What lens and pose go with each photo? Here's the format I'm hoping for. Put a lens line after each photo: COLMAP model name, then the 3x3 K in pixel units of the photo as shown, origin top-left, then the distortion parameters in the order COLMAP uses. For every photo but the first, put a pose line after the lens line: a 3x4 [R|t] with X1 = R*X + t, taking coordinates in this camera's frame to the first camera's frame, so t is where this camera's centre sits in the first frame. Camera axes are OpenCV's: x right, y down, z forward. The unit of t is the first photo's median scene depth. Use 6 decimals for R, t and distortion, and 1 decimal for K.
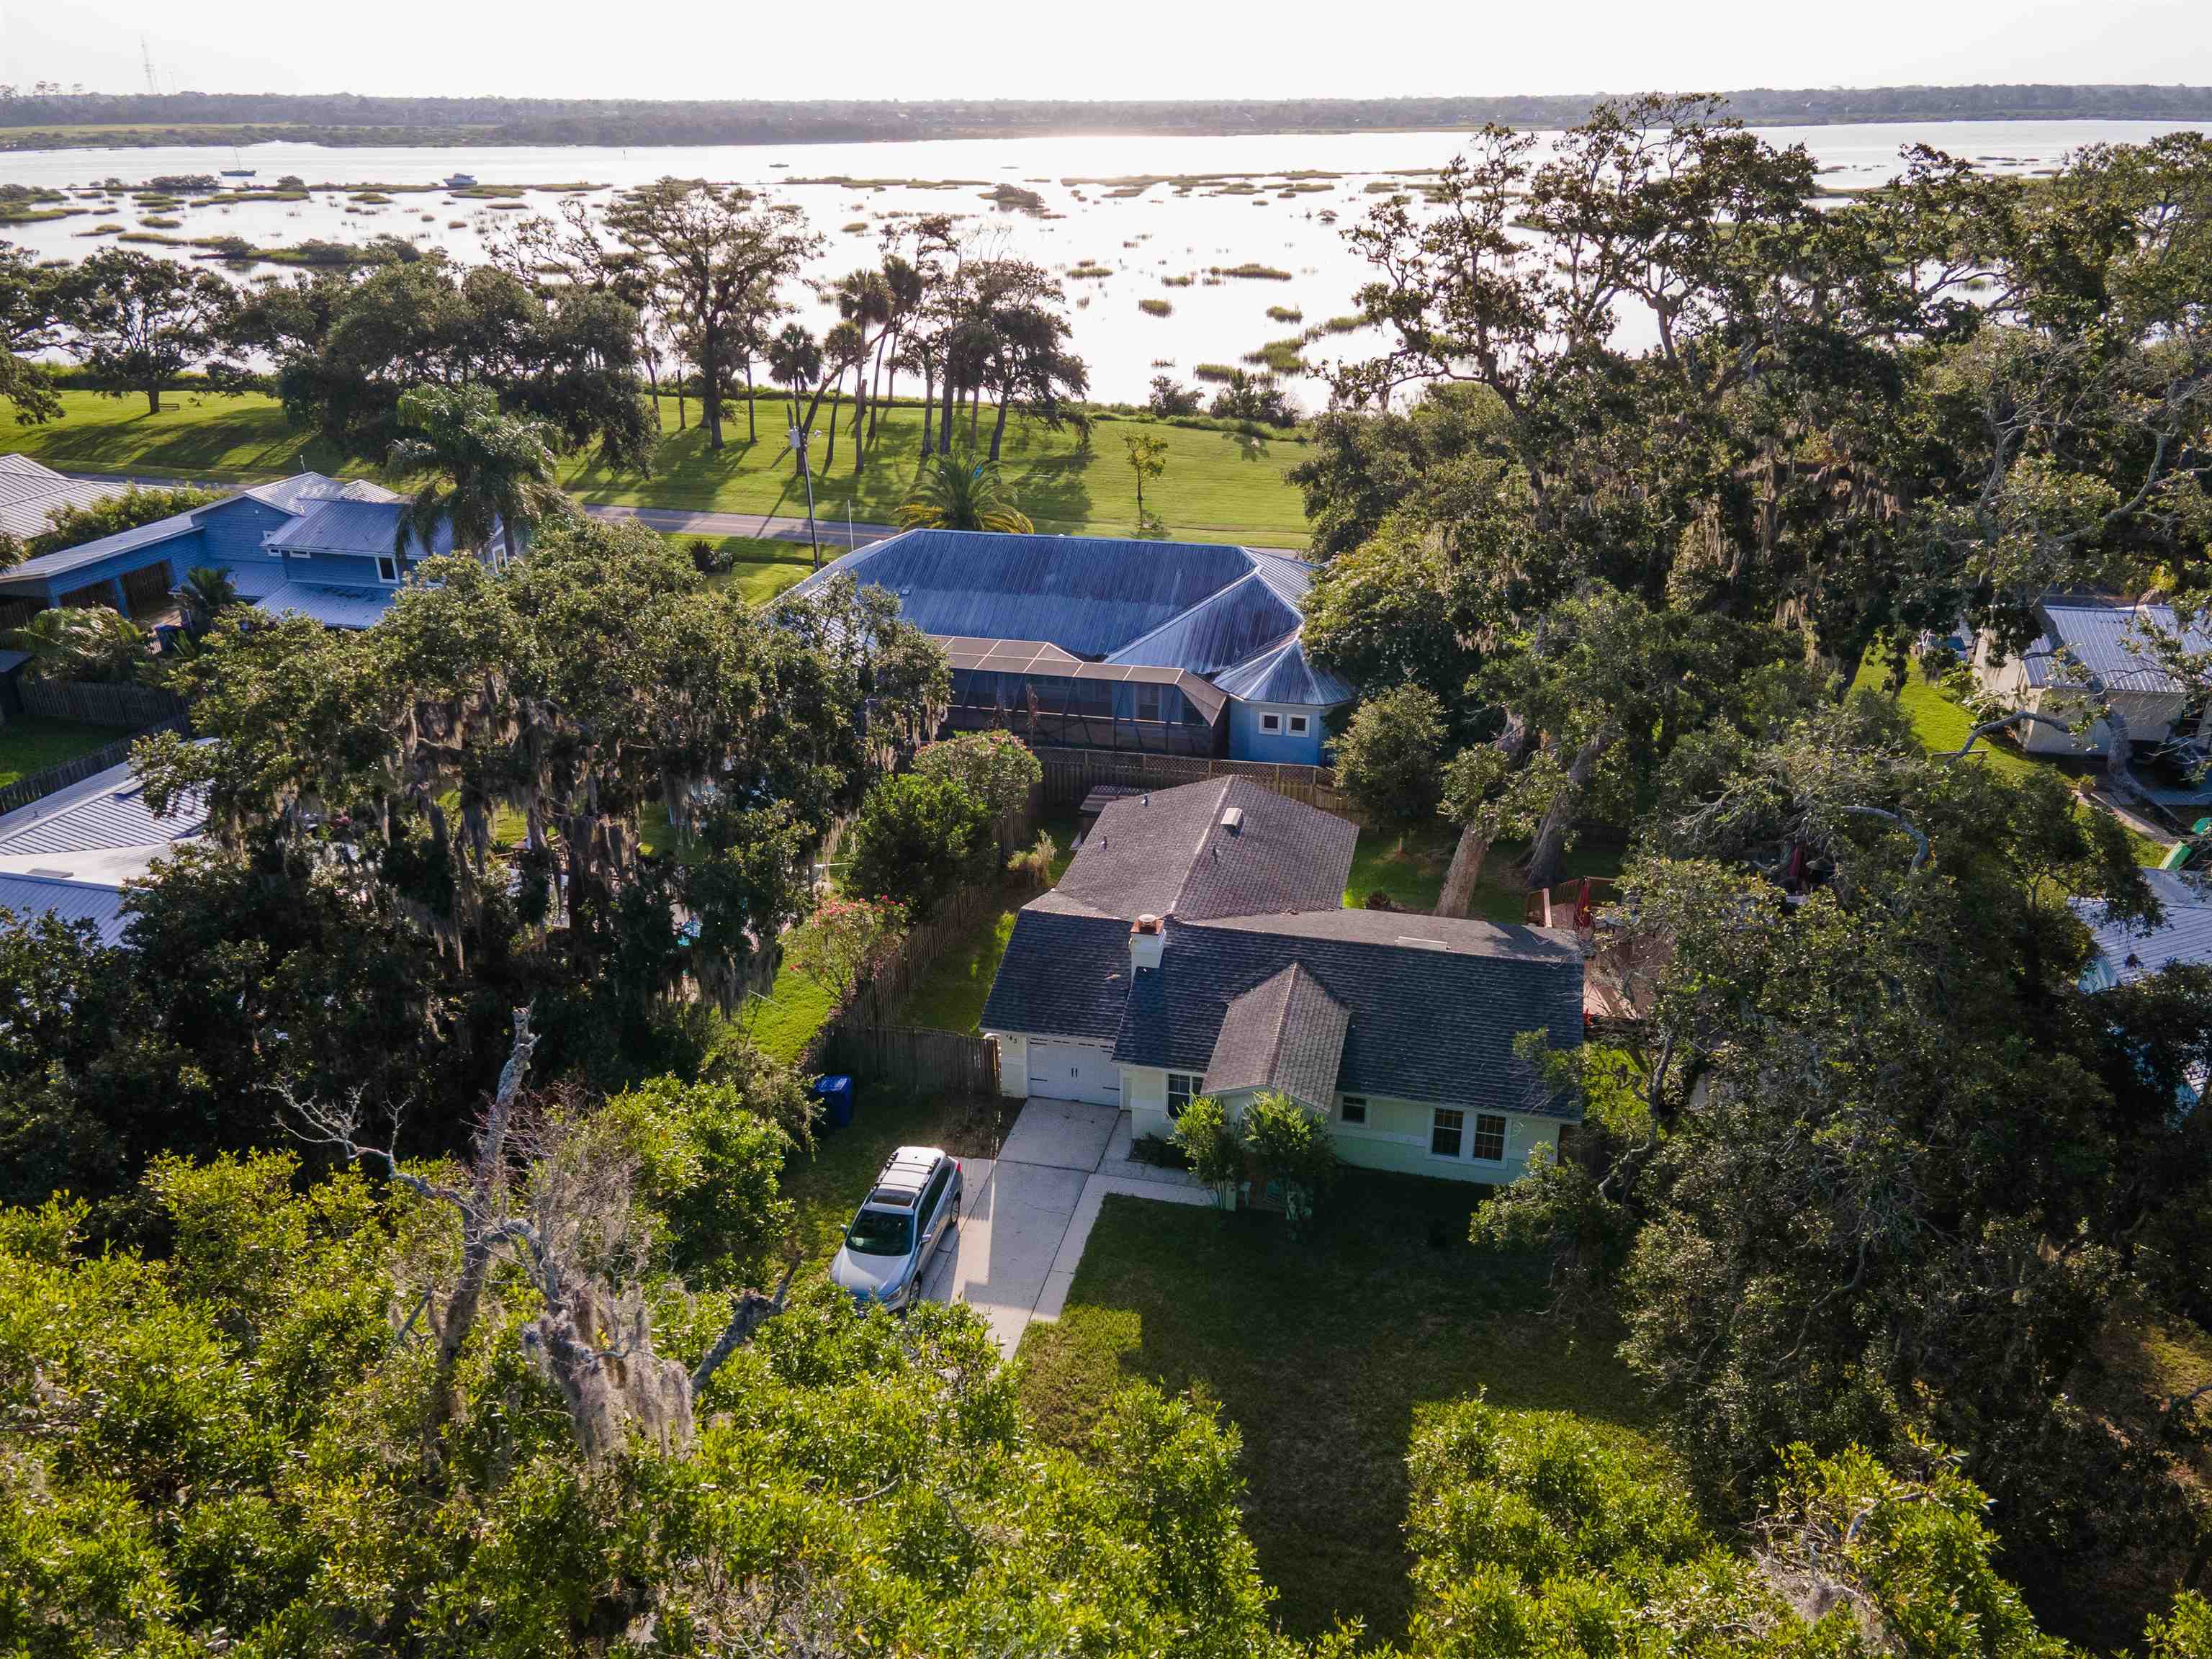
lens RADIAL K [[1609.8, 0, 1106.3], [0, 1609.8, 833.8], [0, 0, 1]] dist [0.019805, 0.046994]
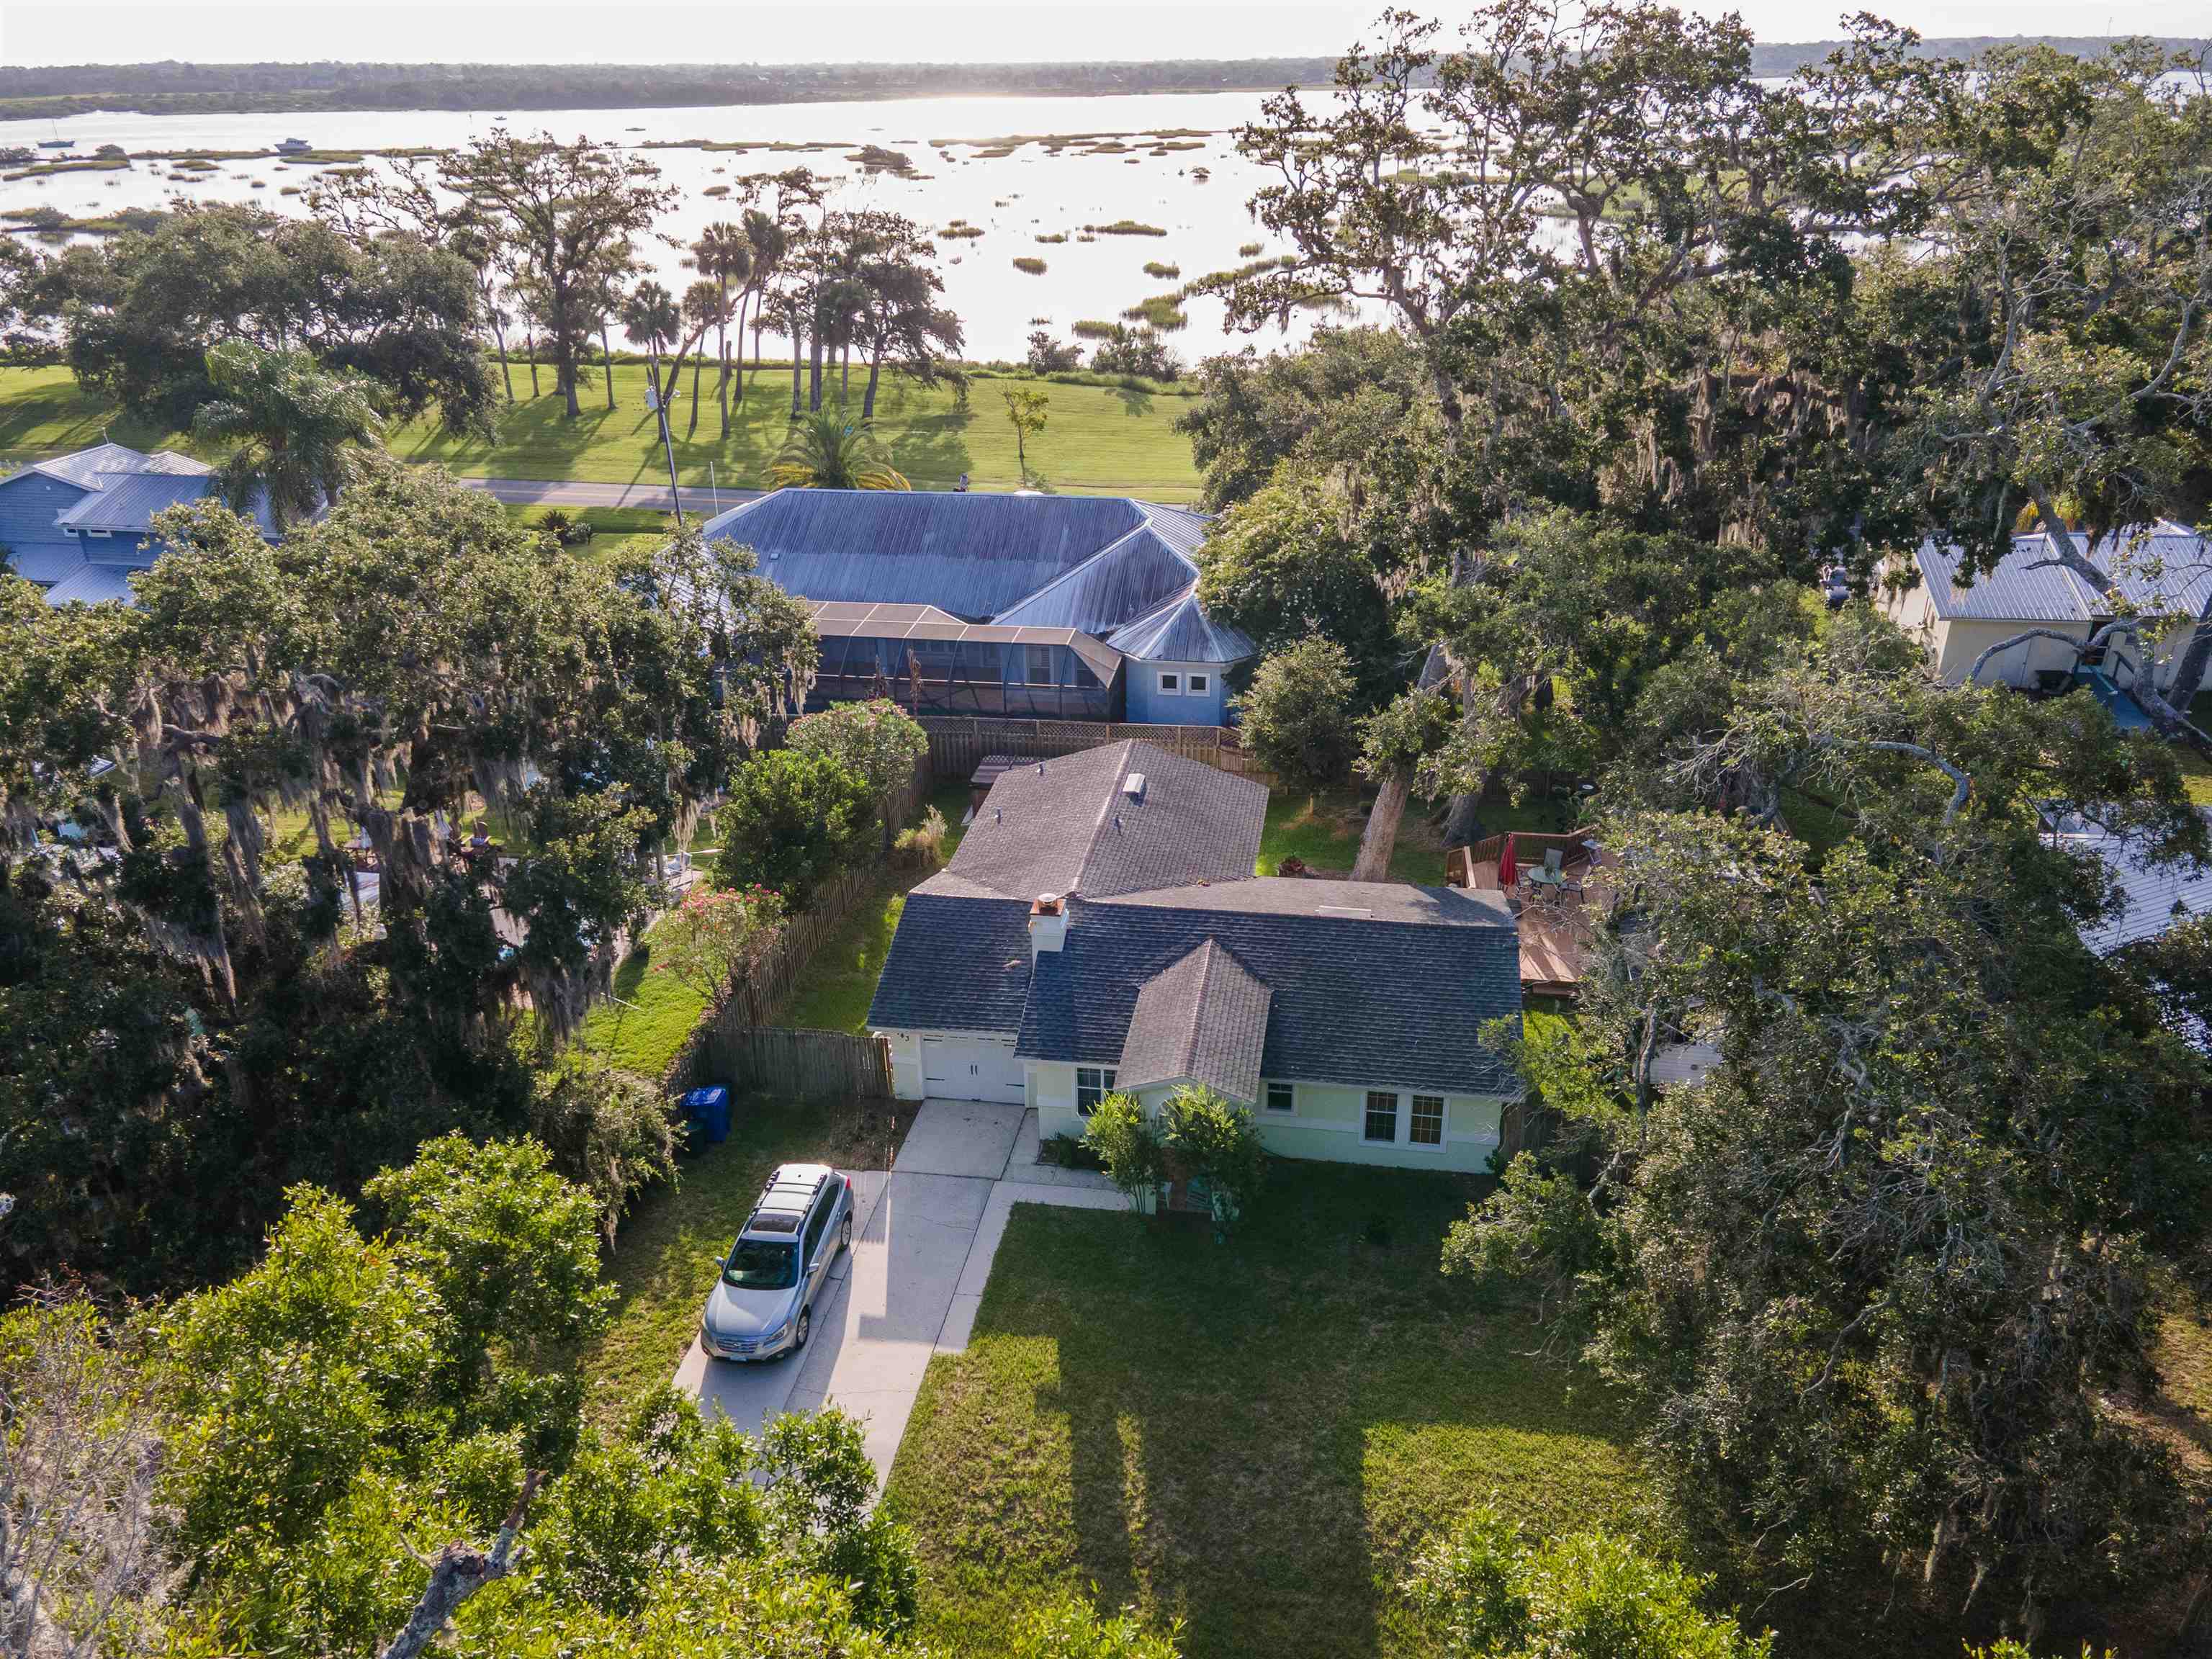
lens RADIAL K [[1609.8, 0, 1106.3], [0, 1609.8, 833.8], [0, 0, 1]] dist [0.019805, 0.046994]
pose [[0.997169, -0.039827, 0.063779, 0.001666], [0.038628, 0.999055, 0.019930, -0.000498], [-0.064513, -0.017410, 0.997765, 0.067338]]
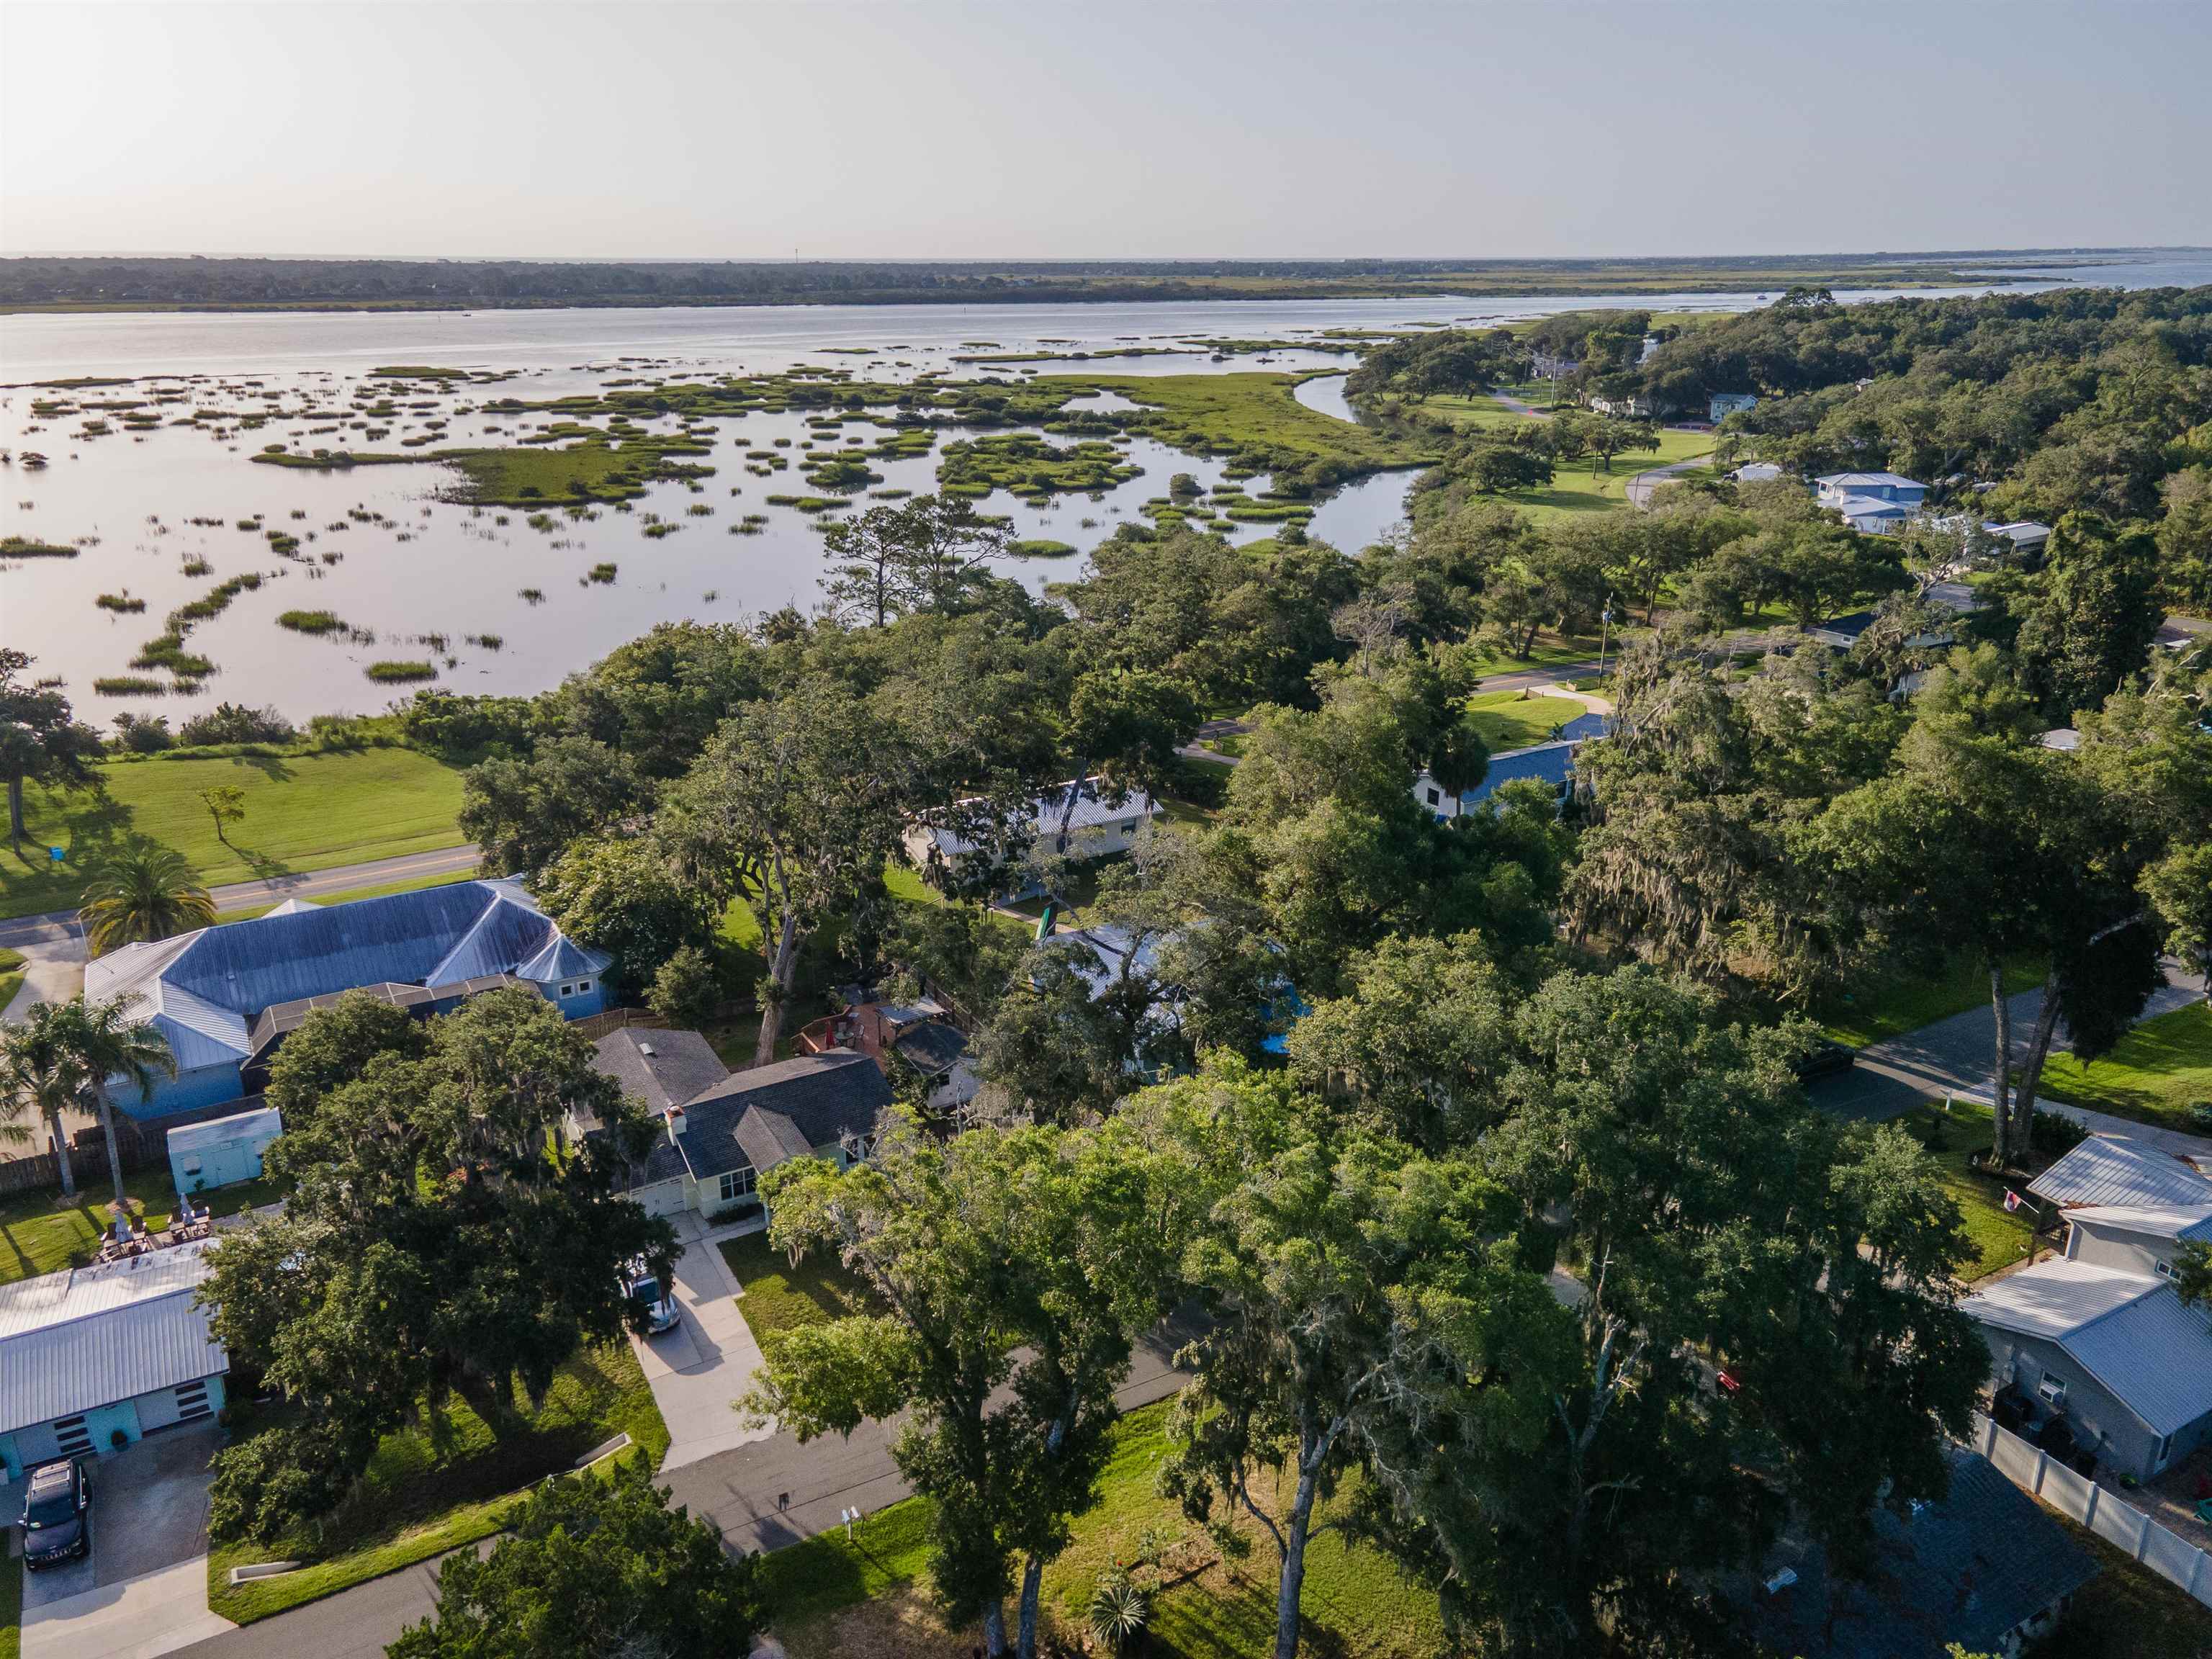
lens RADIAL K [[1609.8, 0, 1106.3], [0, 1609.8, 833.8], [0, 0, 1]] dist [0.019805, 0.046994]
pose [[0.725965, -0.229523, 0.648301, -0.593005], [0.283084, 0.958832, 0.022467, -0.121845], [-0.626768, 0.167214, 0.761053, -0.644651]]
